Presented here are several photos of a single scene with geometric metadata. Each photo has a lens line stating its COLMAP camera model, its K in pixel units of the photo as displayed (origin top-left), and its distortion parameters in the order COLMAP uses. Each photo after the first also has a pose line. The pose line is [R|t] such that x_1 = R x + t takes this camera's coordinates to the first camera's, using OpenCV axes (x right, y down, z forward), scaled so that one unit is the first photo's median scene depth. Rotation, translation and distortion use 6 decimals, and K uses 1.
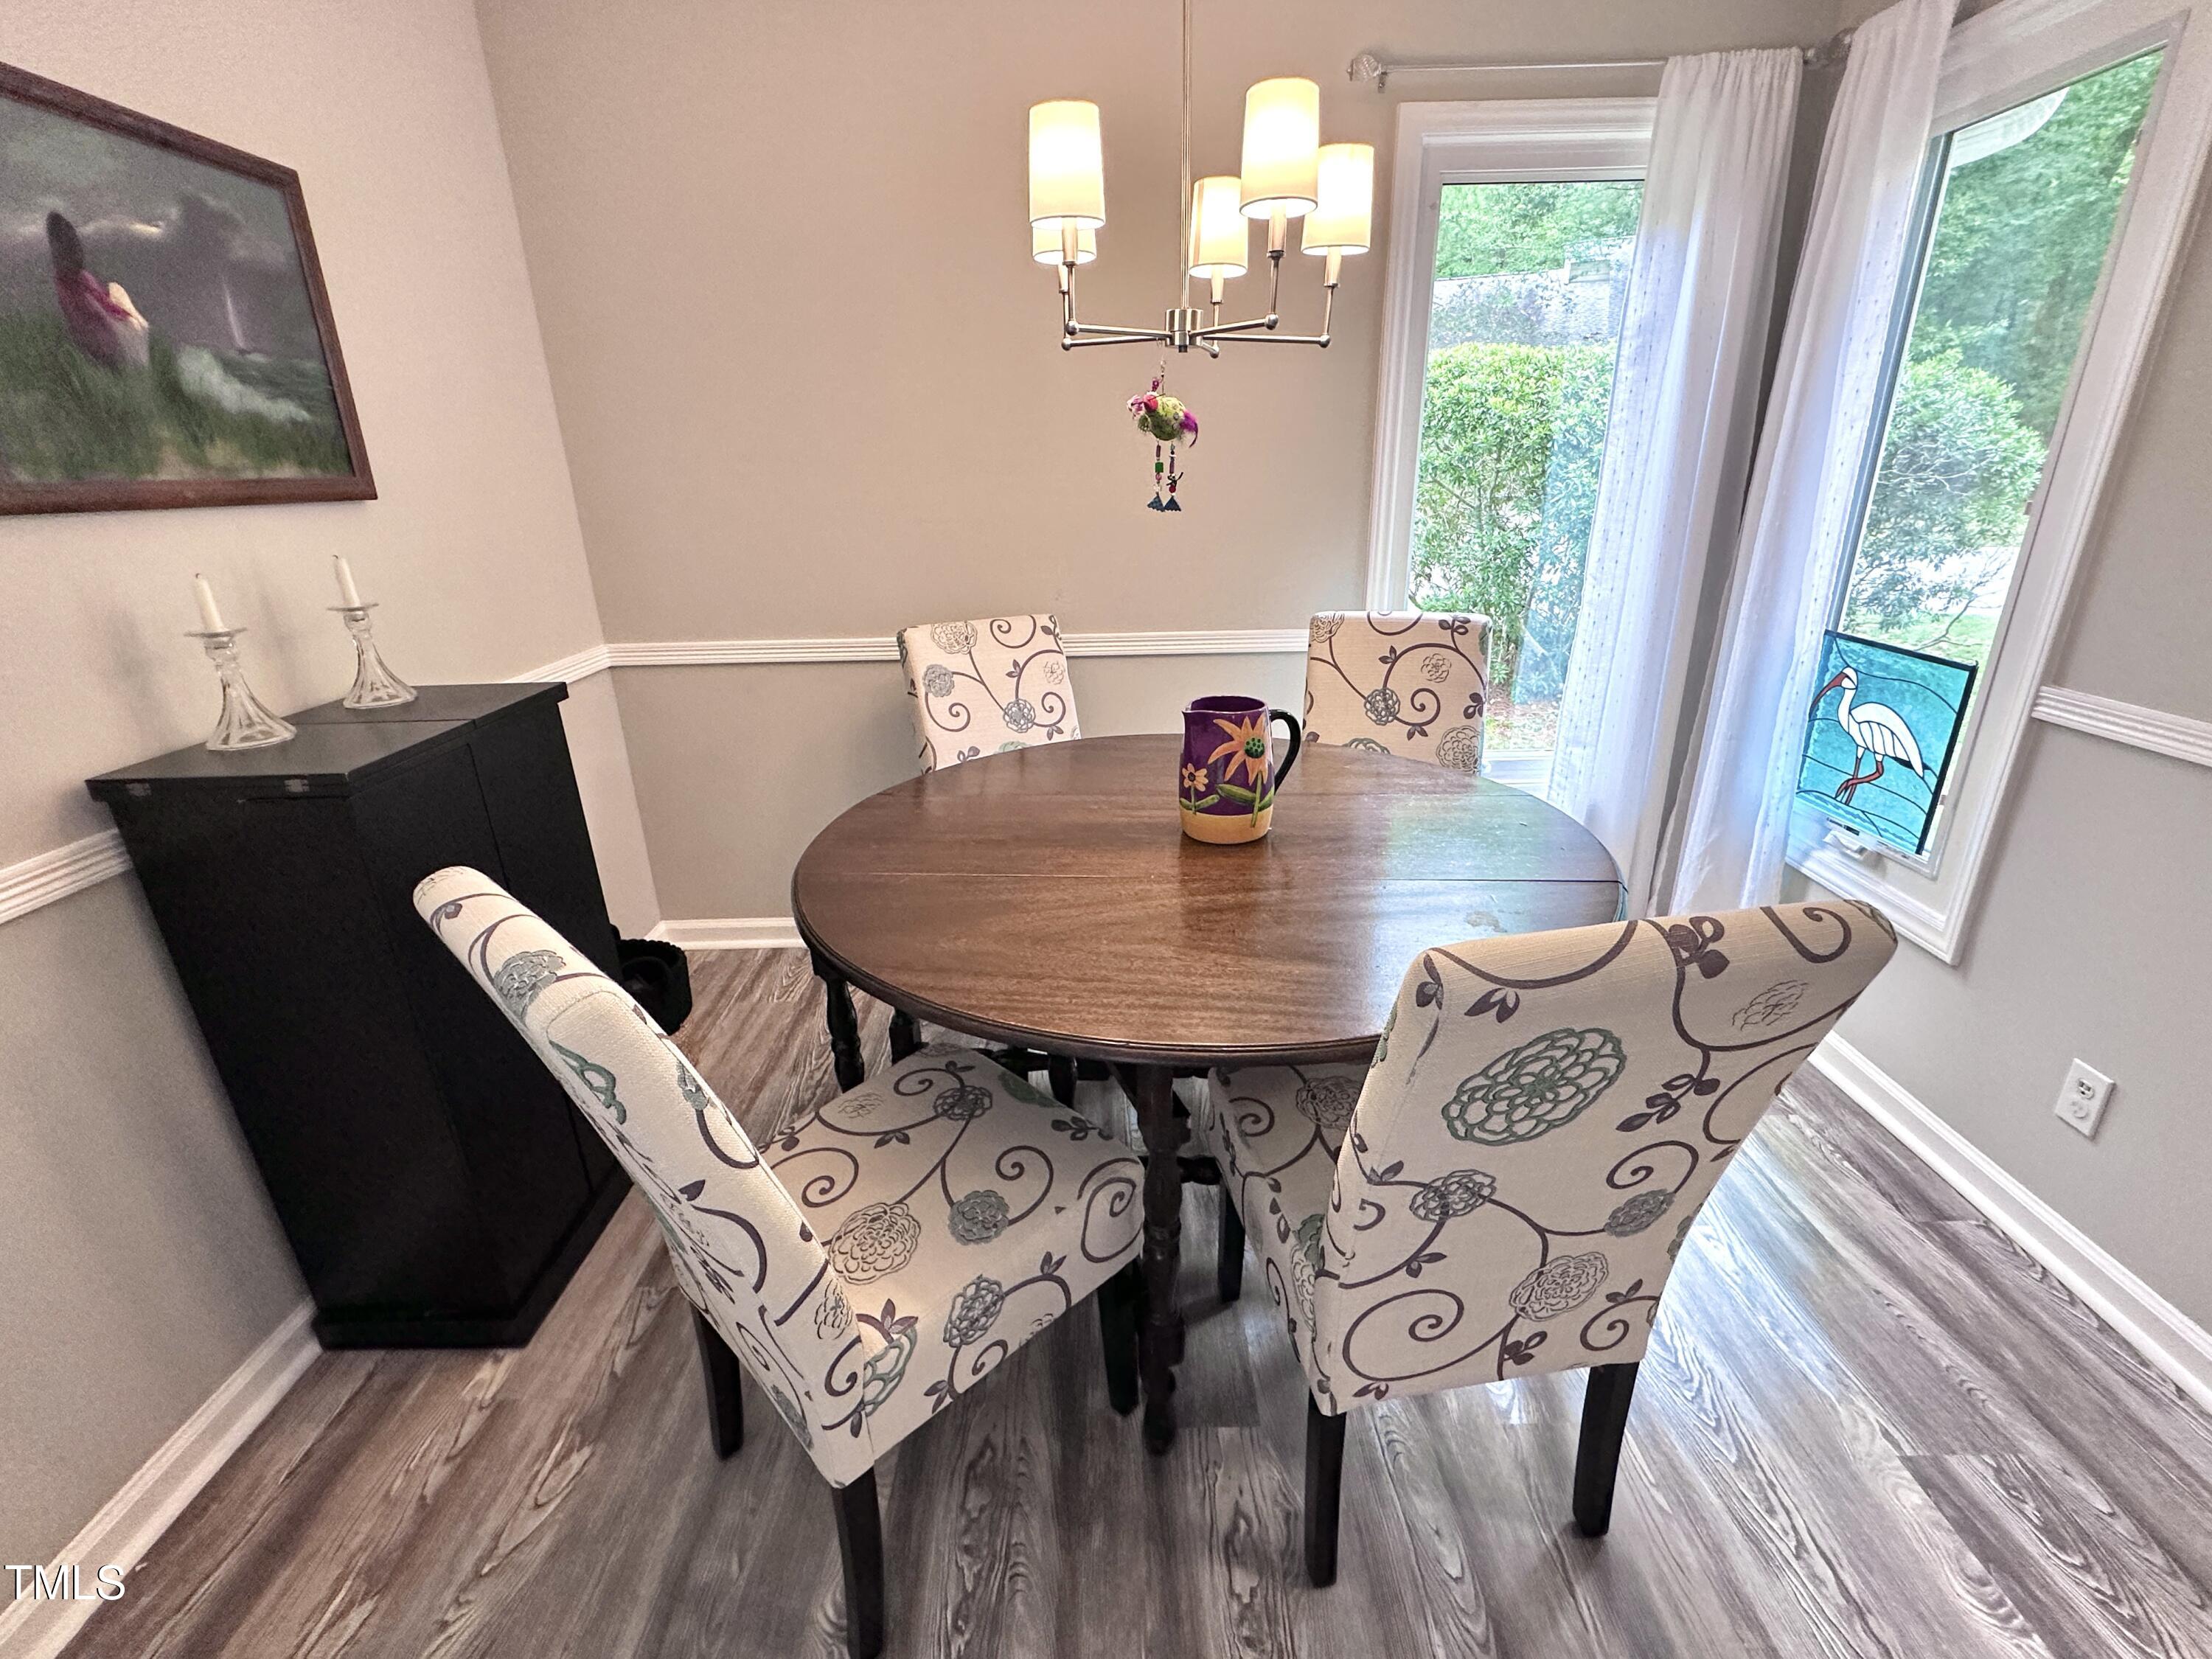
lens RADIAL K [[976.9, 0, 1101.6], [0, 976.9, 832.7], [0, 0, 1]] dist [-0.003516, 0.000424]
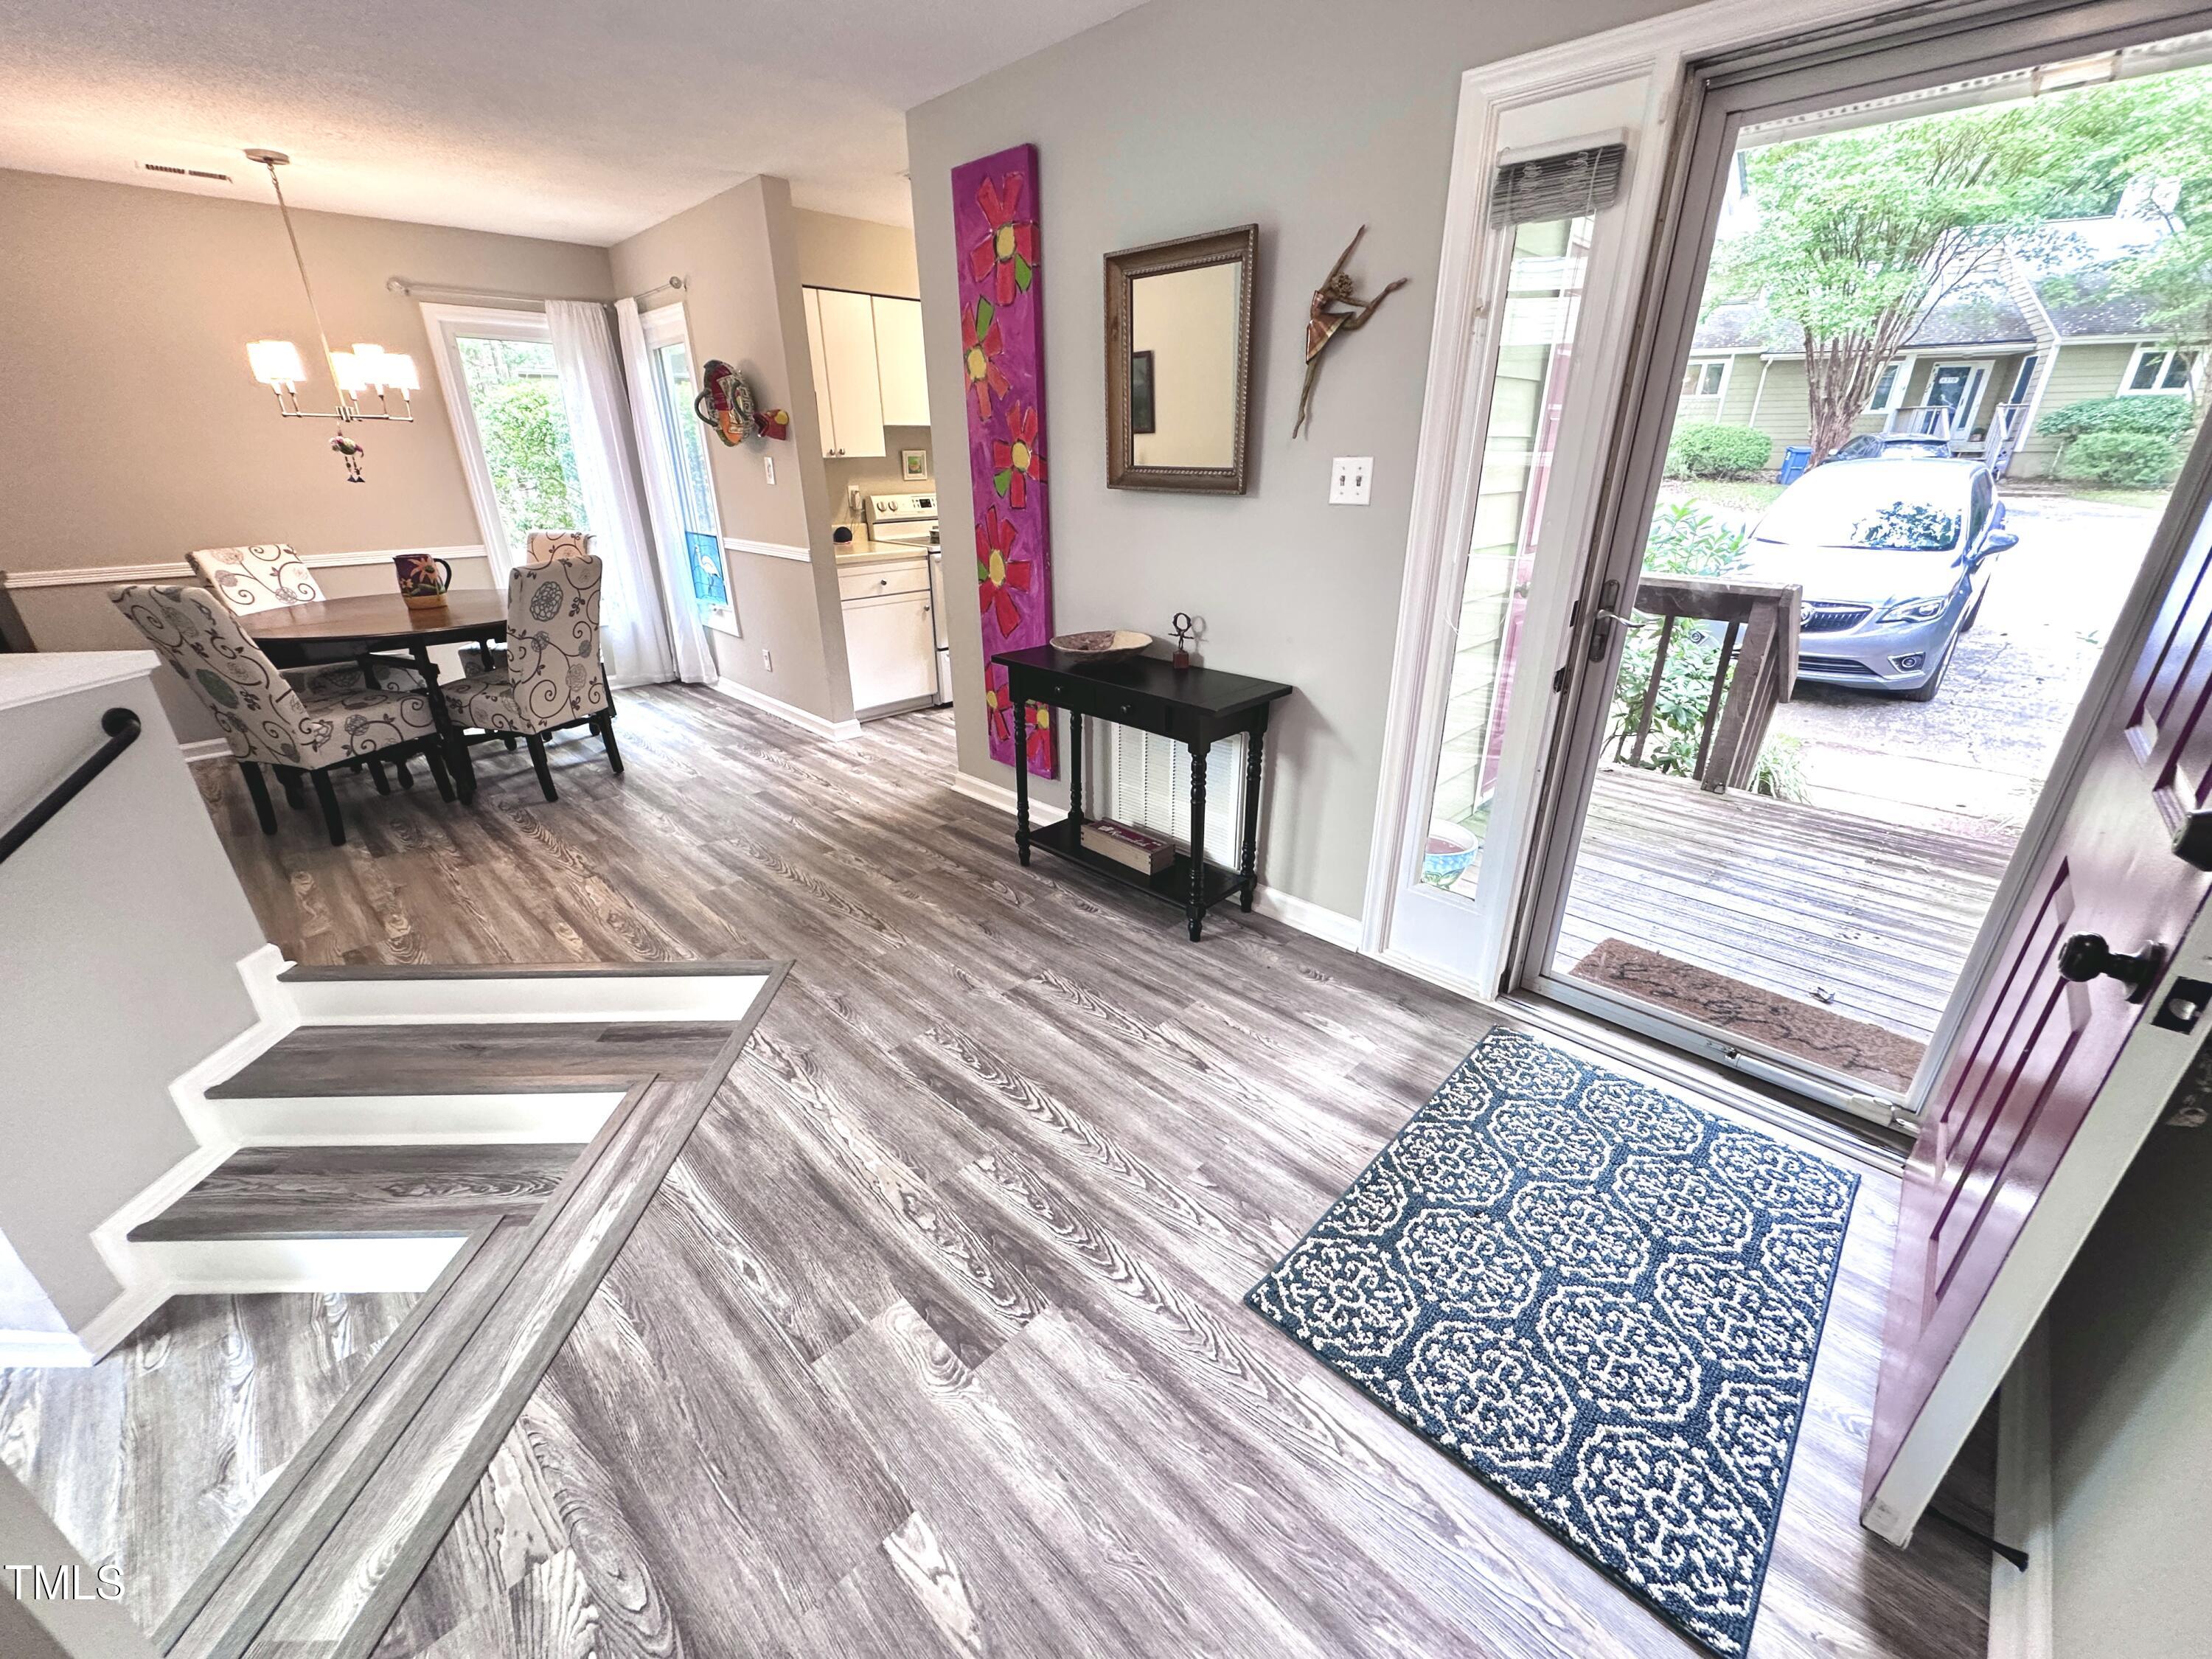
lens RADIAL K [[881.8, 0, 1104.8], [0, 881.8, 828.5], [0, 0, 1]] dist [-0.002568, -0.000314]
pose [[0.702793, -0.260172, 0.662112, -0.327534], [0.240968, 0.962766, 0.122539, 0.747319], [-0.669340, 0.073429, 0.739318, -1.986373]]
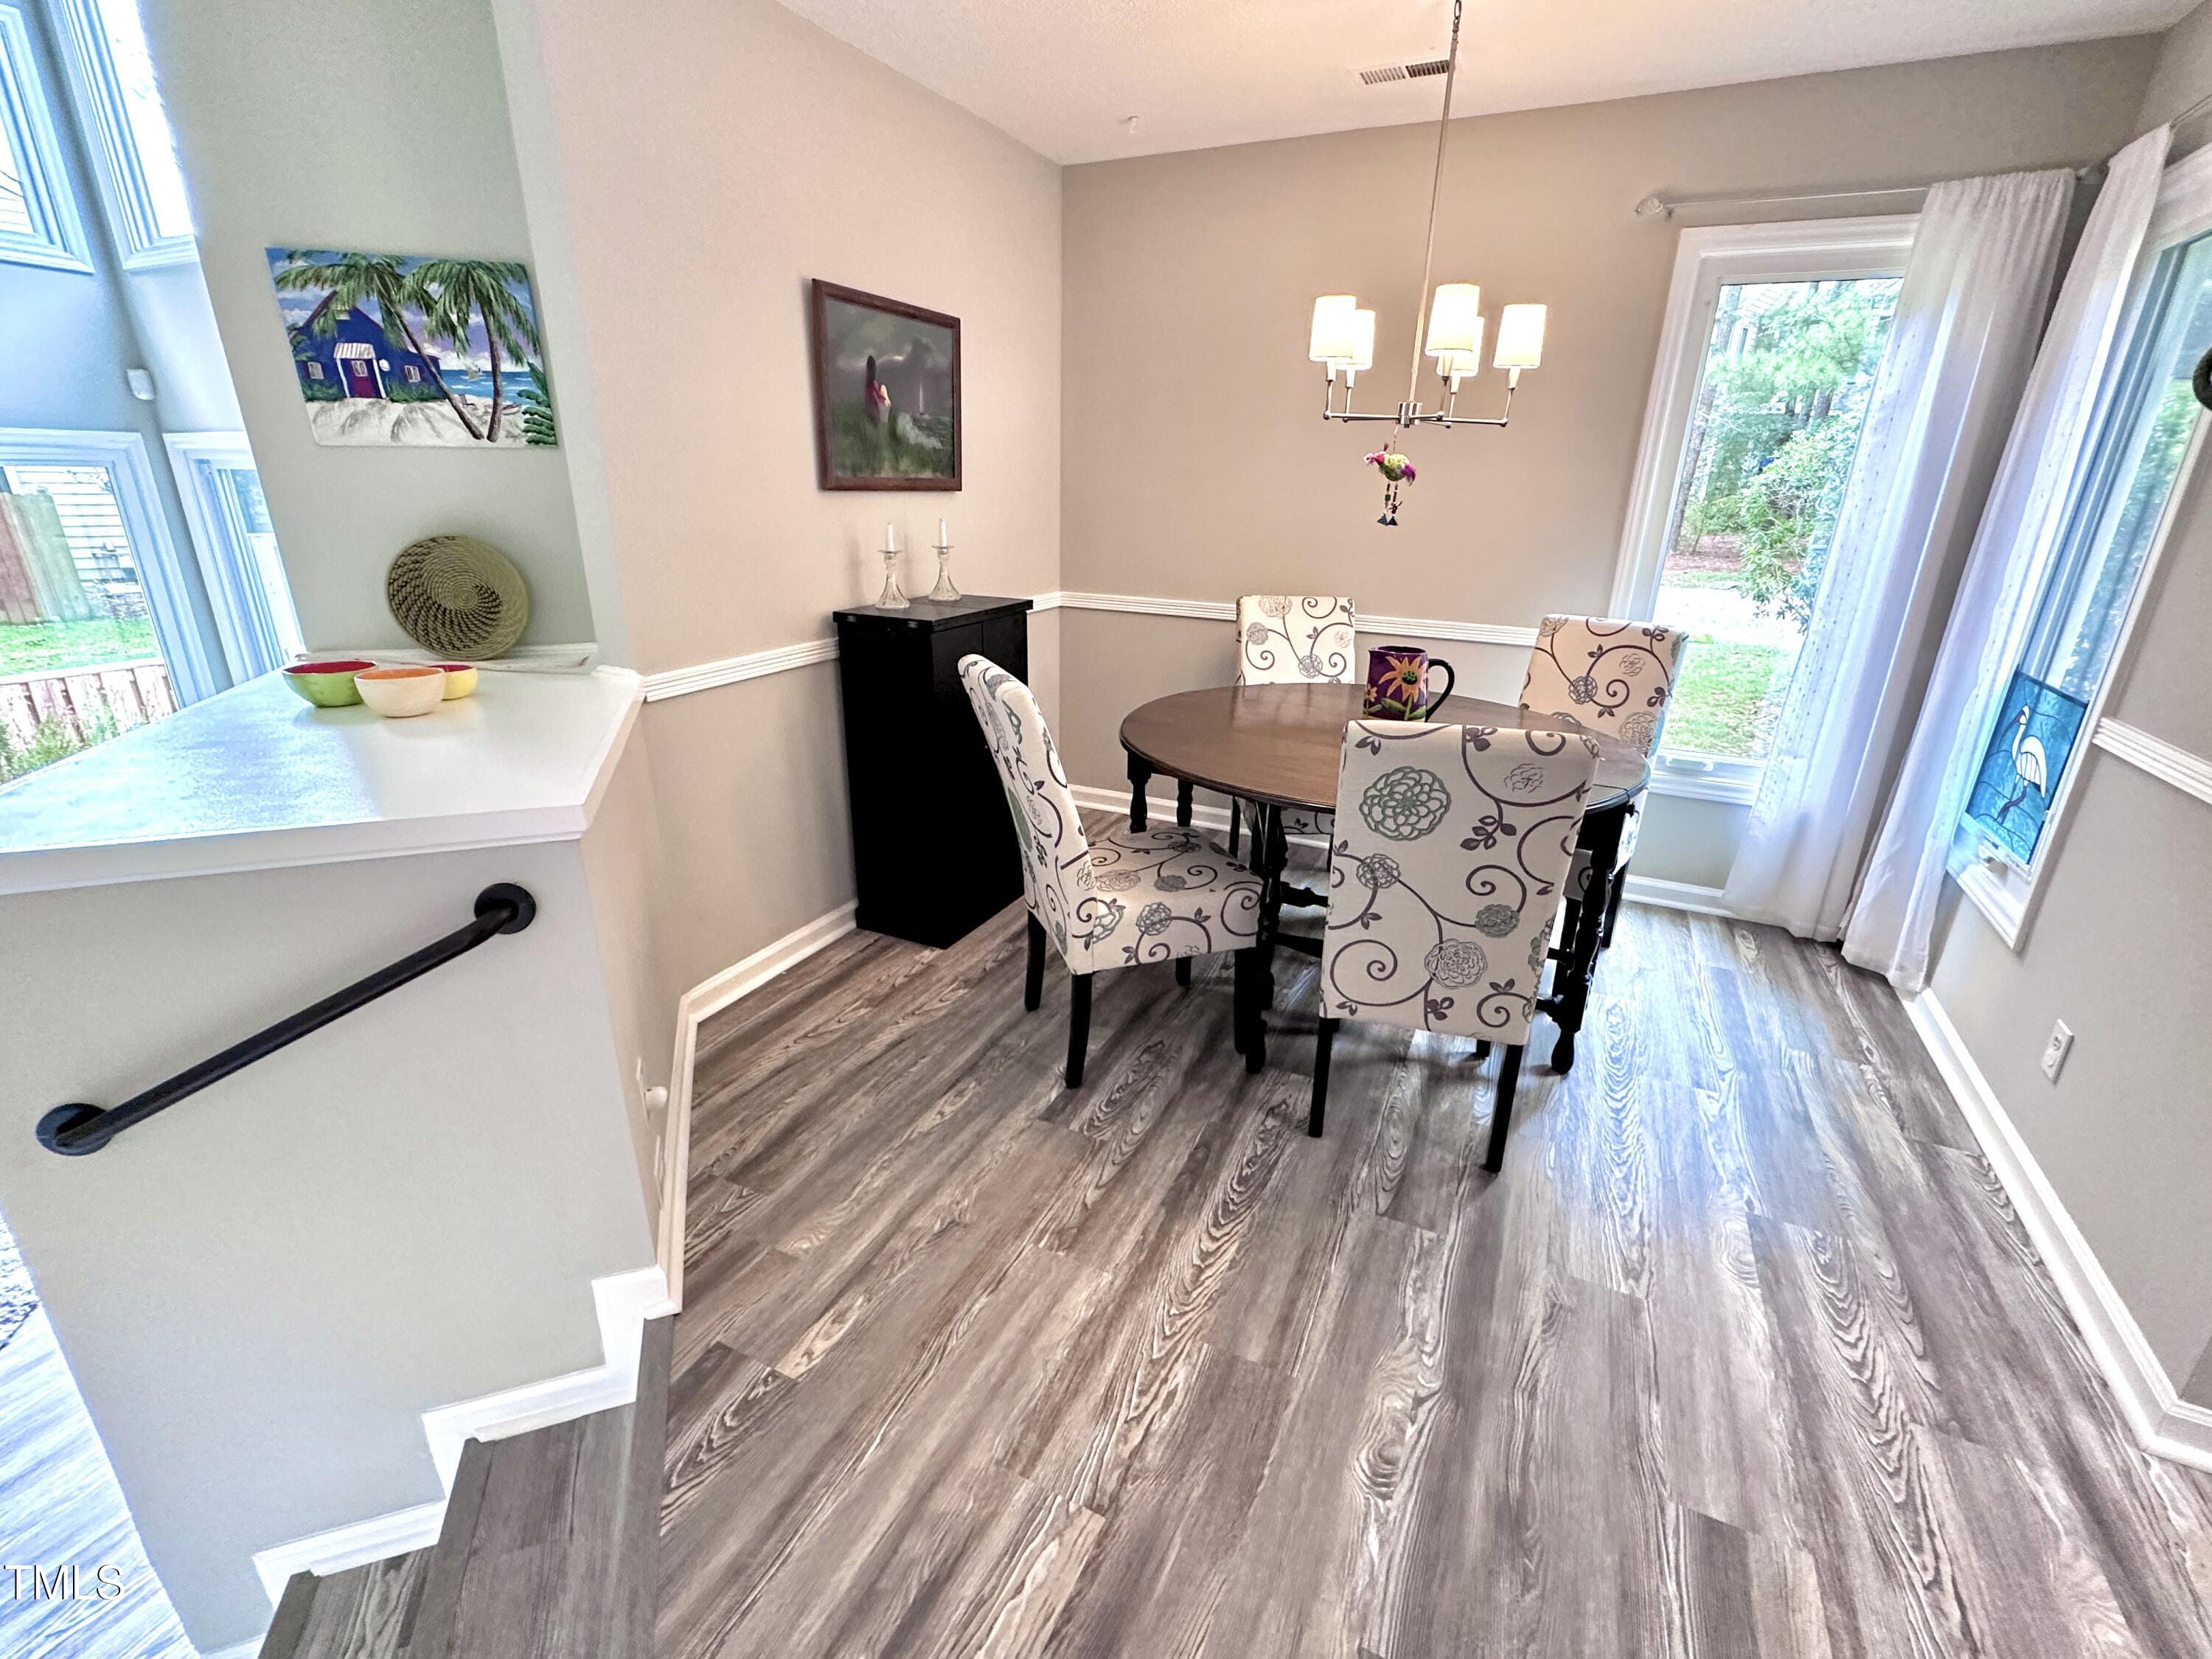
lens RADIAL K [[976.9, 0, 1103.6], [0, 976.9, 831.5], [0, 0, 1]] dist [-0.003516, 0.000424]
pose [[0.902980, 0.186899, -0.386905, 0.357480], [-0.191701, 0.981095, 0.026526, 0.203309], [0.384548, 0.050218, 0.921738, -0.608588]]
